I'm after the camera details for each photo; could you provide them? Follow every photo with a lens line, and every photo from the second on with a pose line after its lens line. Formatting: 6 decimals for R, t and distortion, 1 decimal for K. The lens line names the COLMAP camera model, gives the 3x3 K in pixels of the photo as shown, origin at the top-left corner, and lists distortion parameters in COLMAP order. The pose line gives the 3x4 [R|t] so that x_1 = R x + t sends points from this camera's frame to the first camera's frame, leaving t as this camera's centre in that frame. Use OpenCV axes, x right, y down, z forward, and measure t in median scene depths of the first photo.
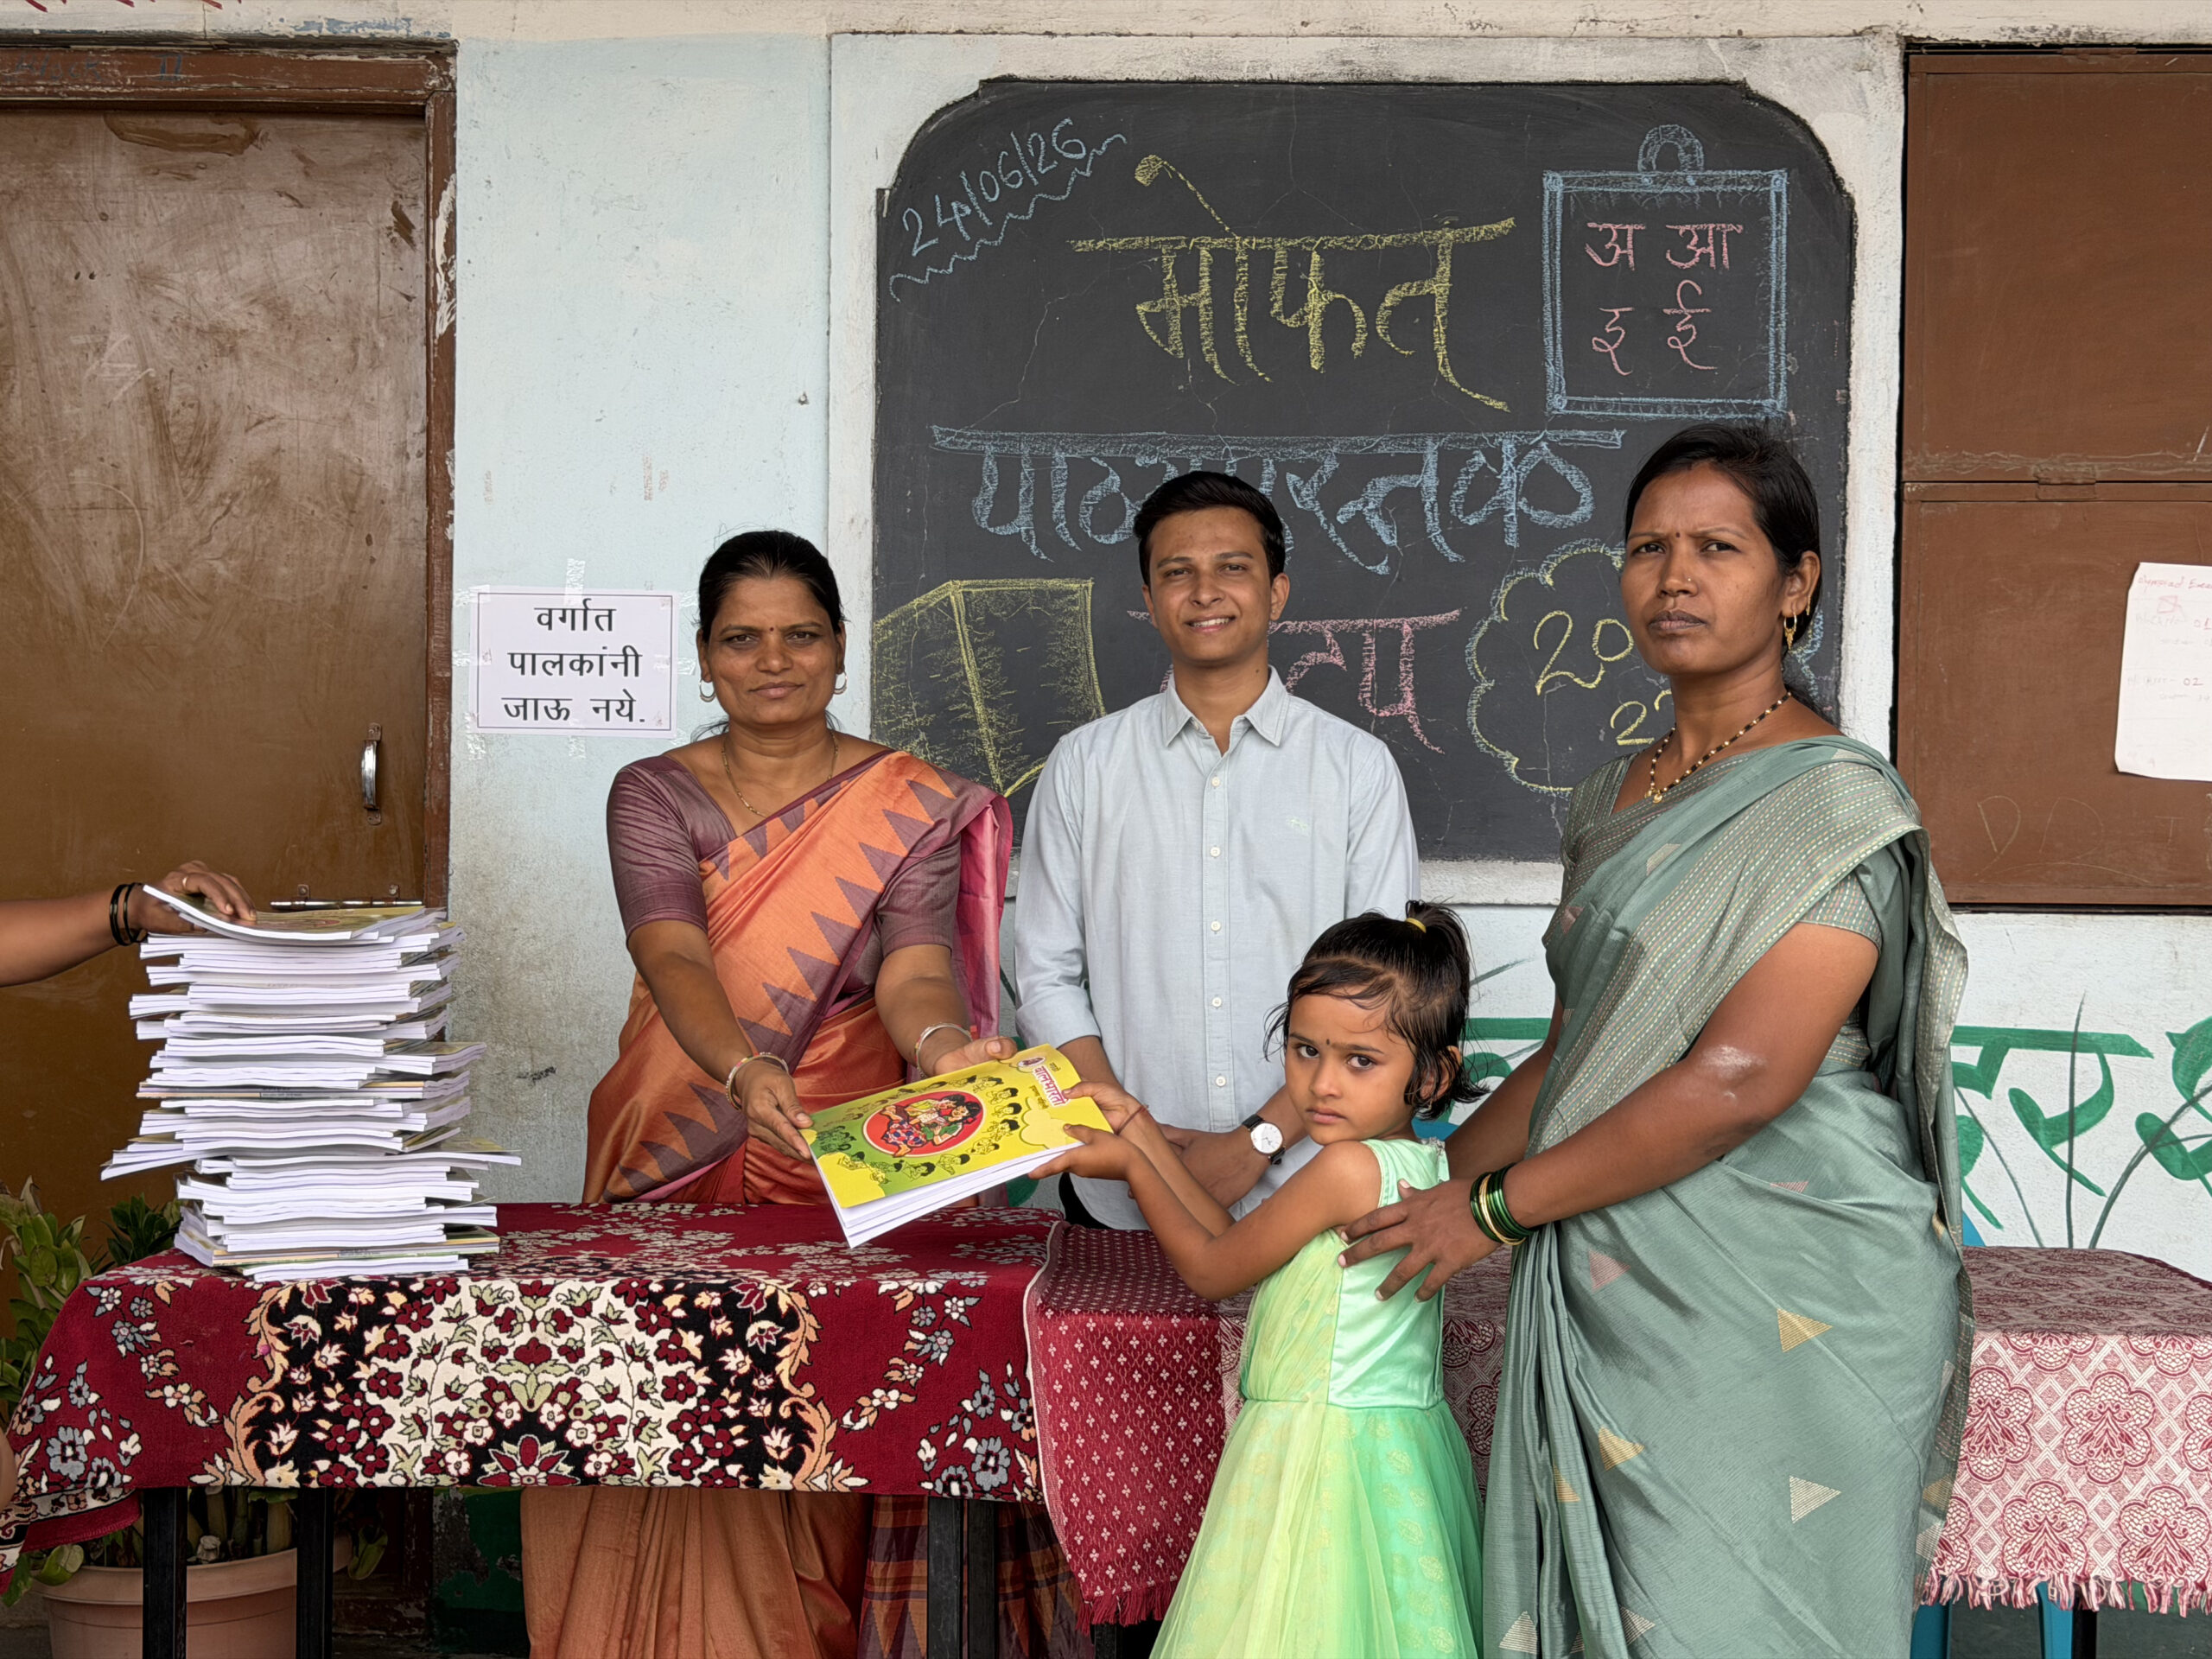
lens RADIAL K [[3097.7, 0, 1131.7], [0, 3097.7, 862.2], [0, 0, 1]] dist [0.121651, 0.000000]
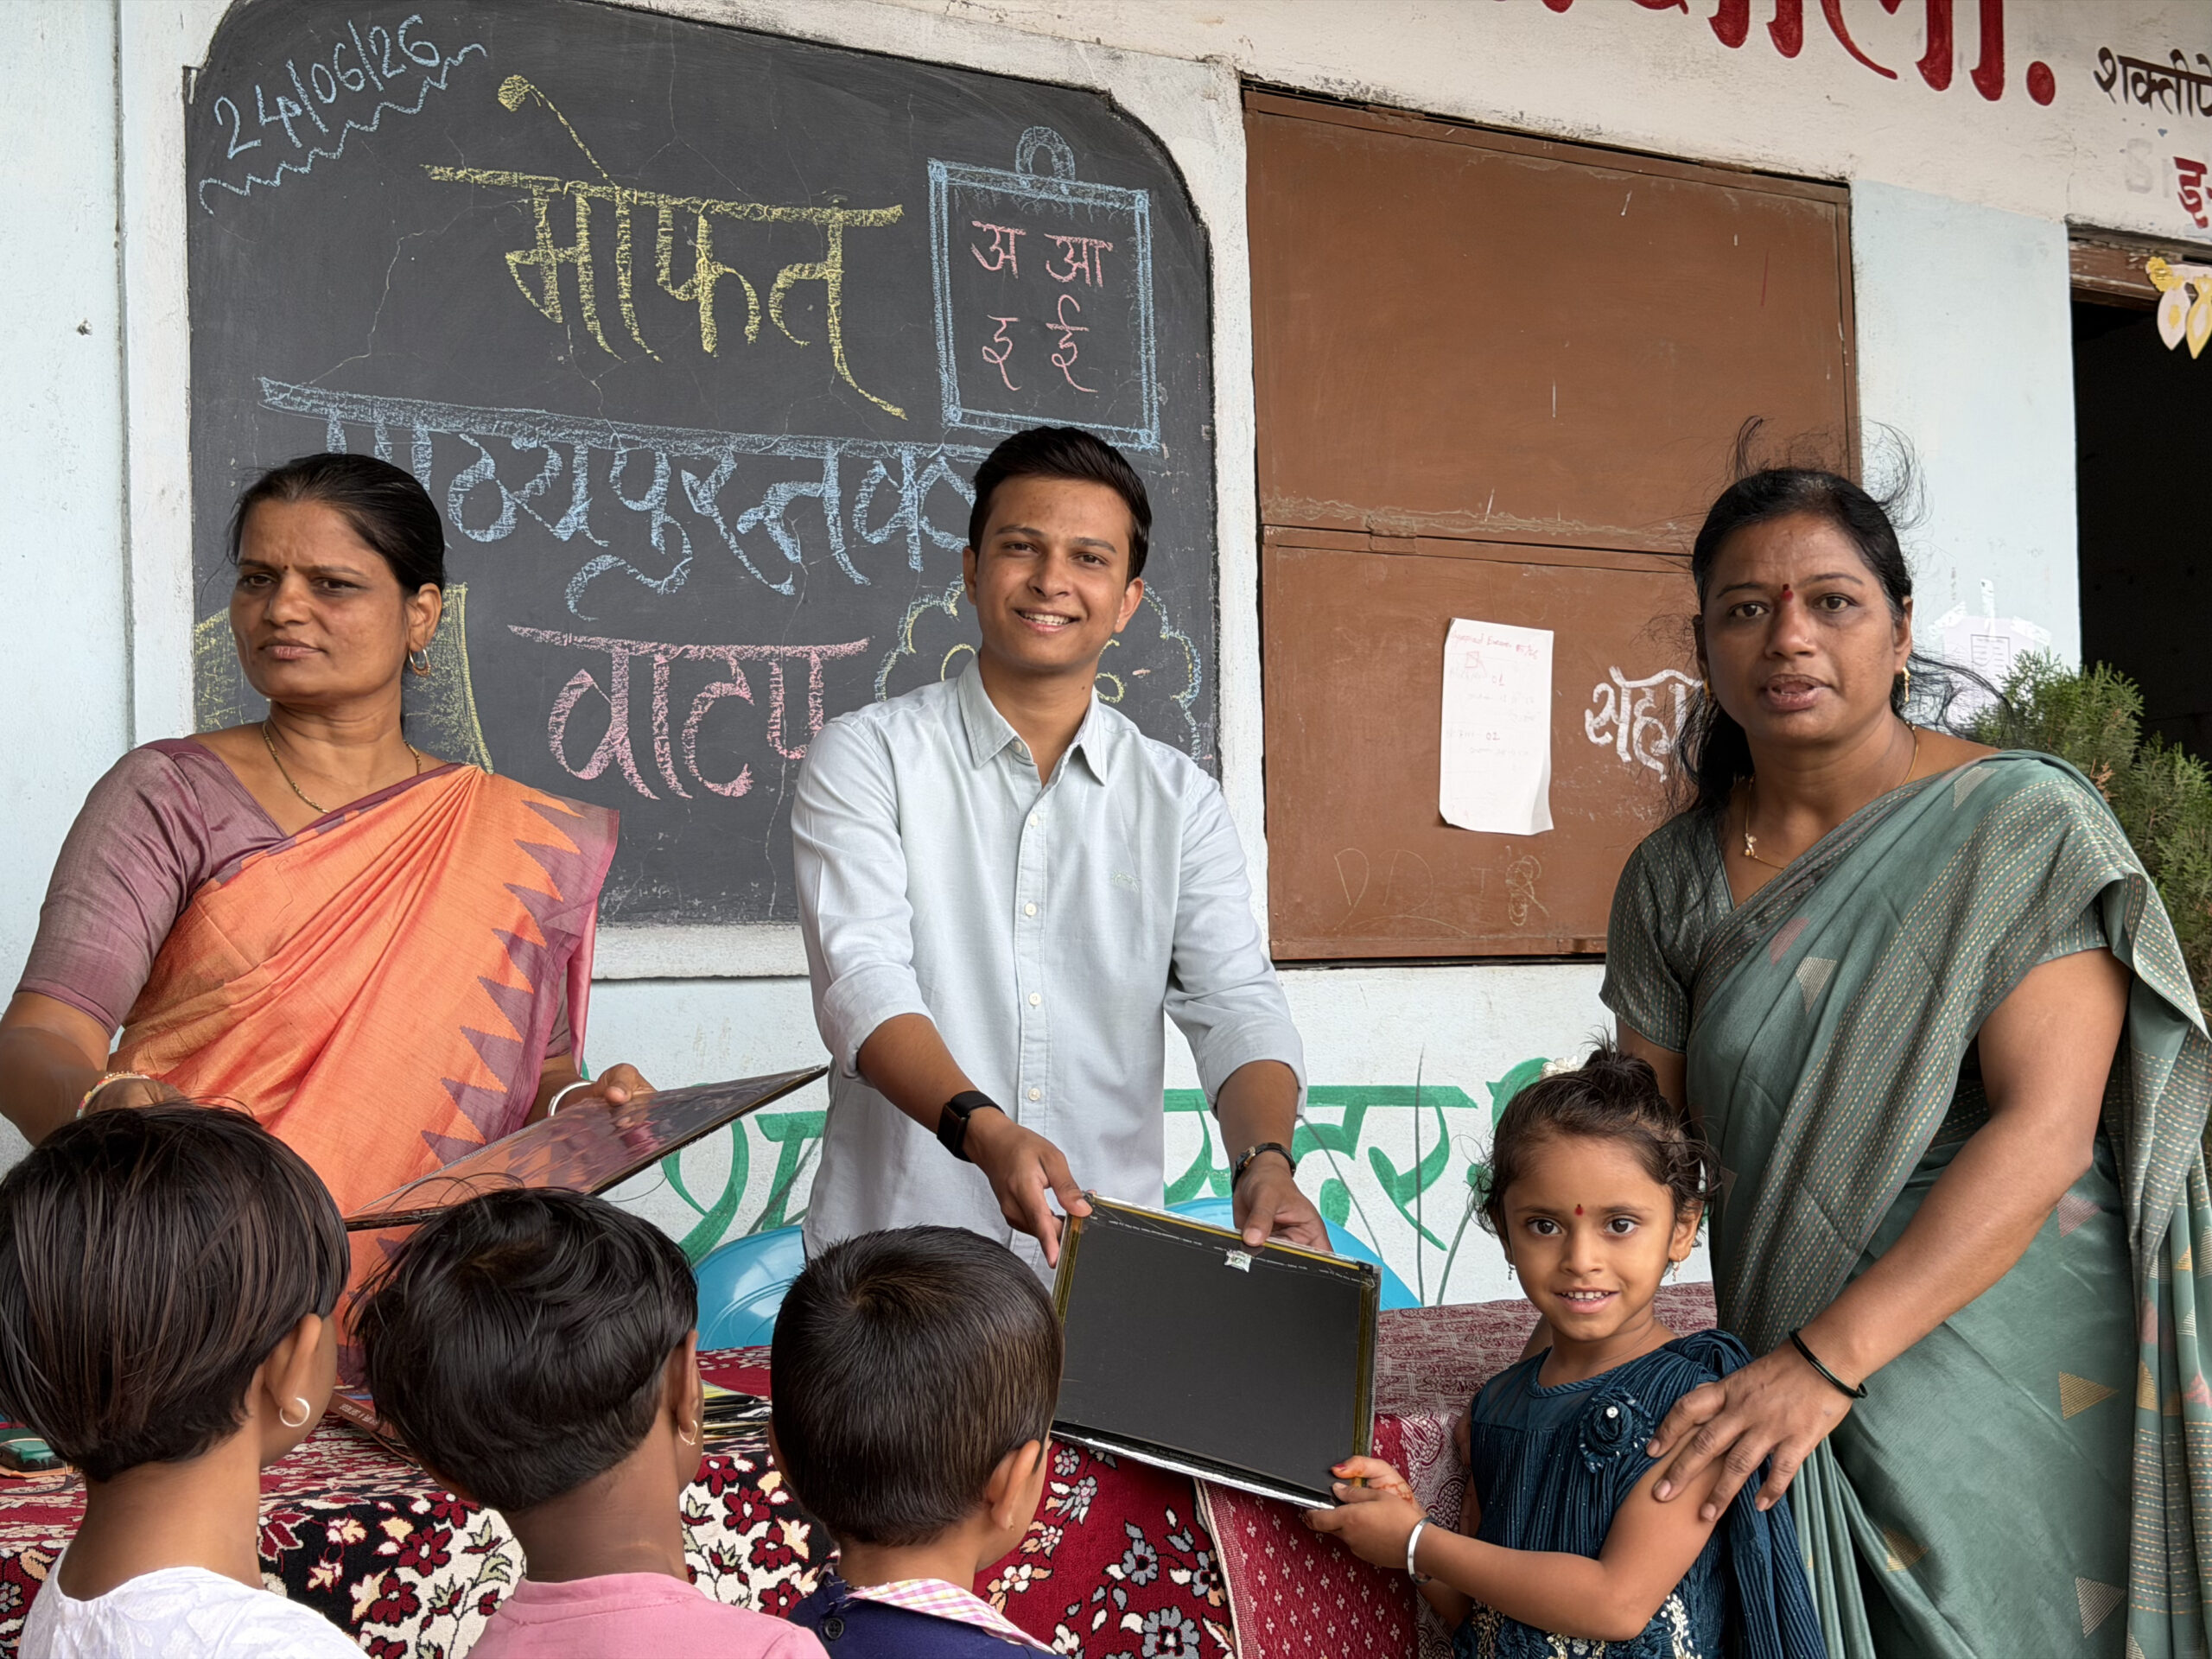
lens RADIAL K [[3097.7, 0, 1110.2], [0, 3097.7, 840.9], [0, 0, 1]] dist [0.121651, 0.000000]
pose [[0.819063, -0.002313, 0.573699, -0.341981], [0.038487, 0.997961, -0.050925, 0.023089], [-0.572411, 0.063791, 0.817482, 0.247871]]
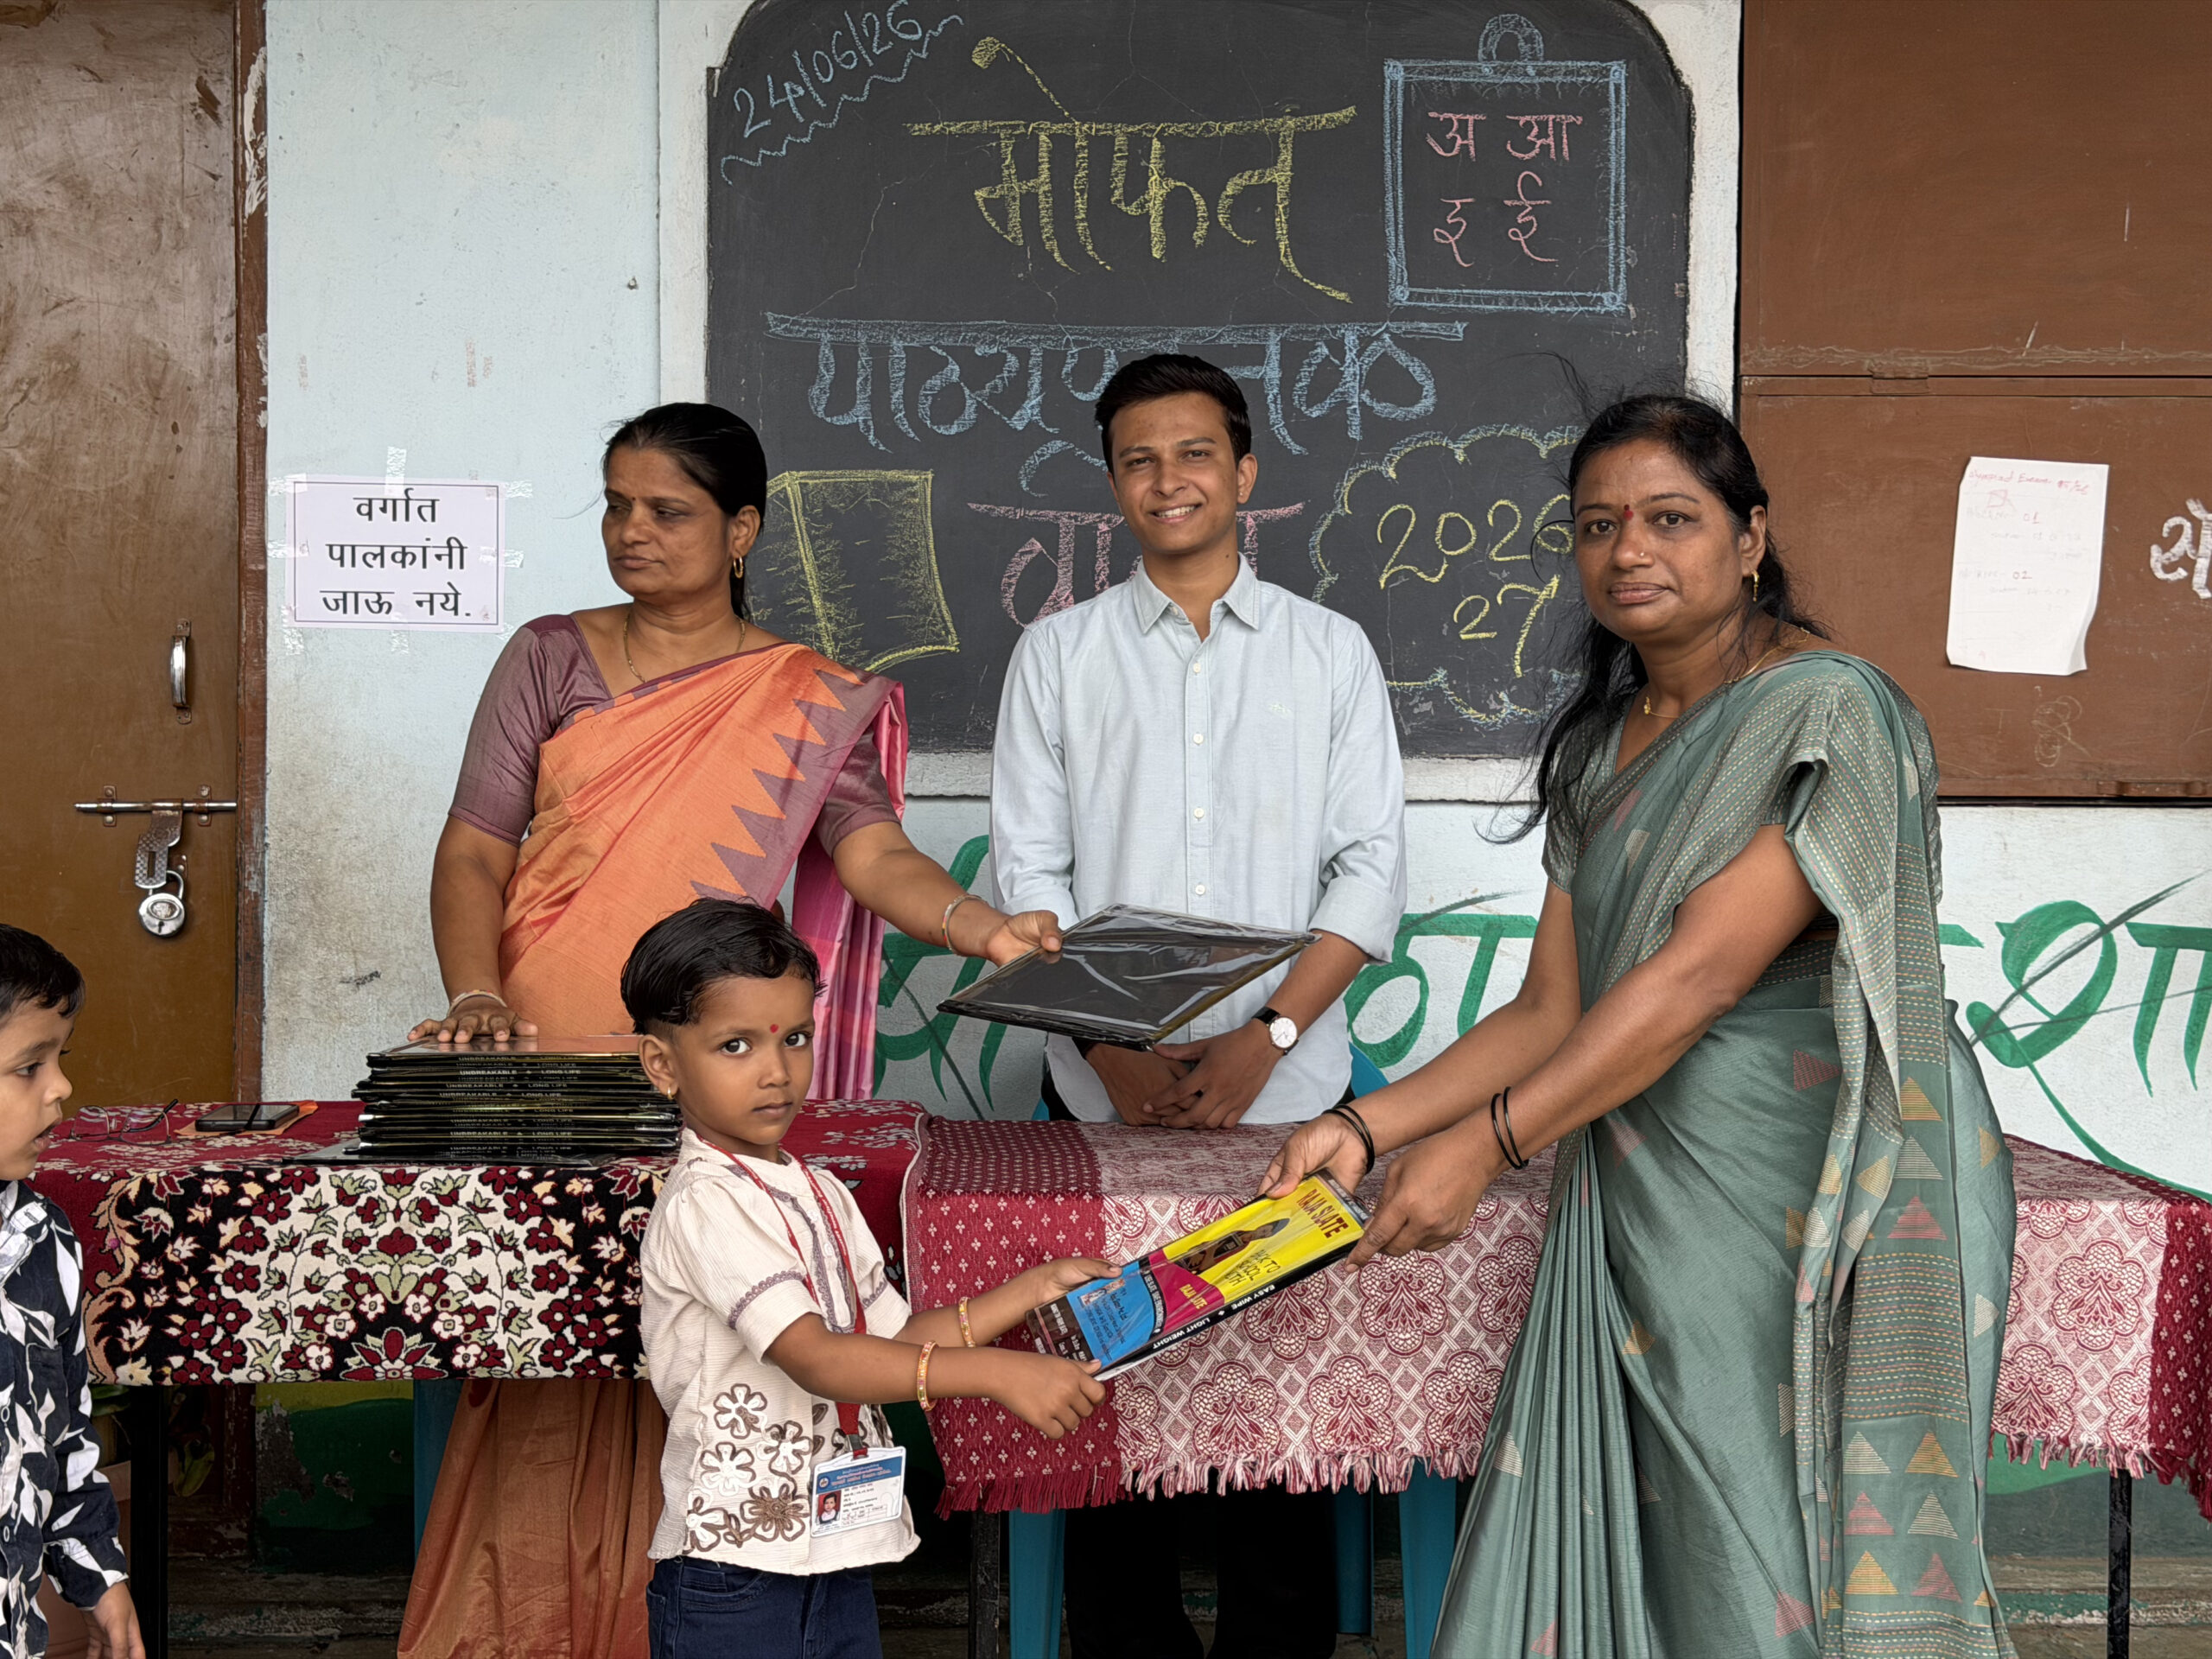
lens RADIAL K [[3097.7, 0, 1100.8], [0, 3097.7, 845.1], [0, 0, 1]] dist [0.121651, 0.000000]
pose [[0.997640, -0.005288, 0.068462, -0.027358], [0.004453, 0.999914, 0.012342, 0.015622], [-0.068522, -0.012008, 0.997577, 0.013100]]
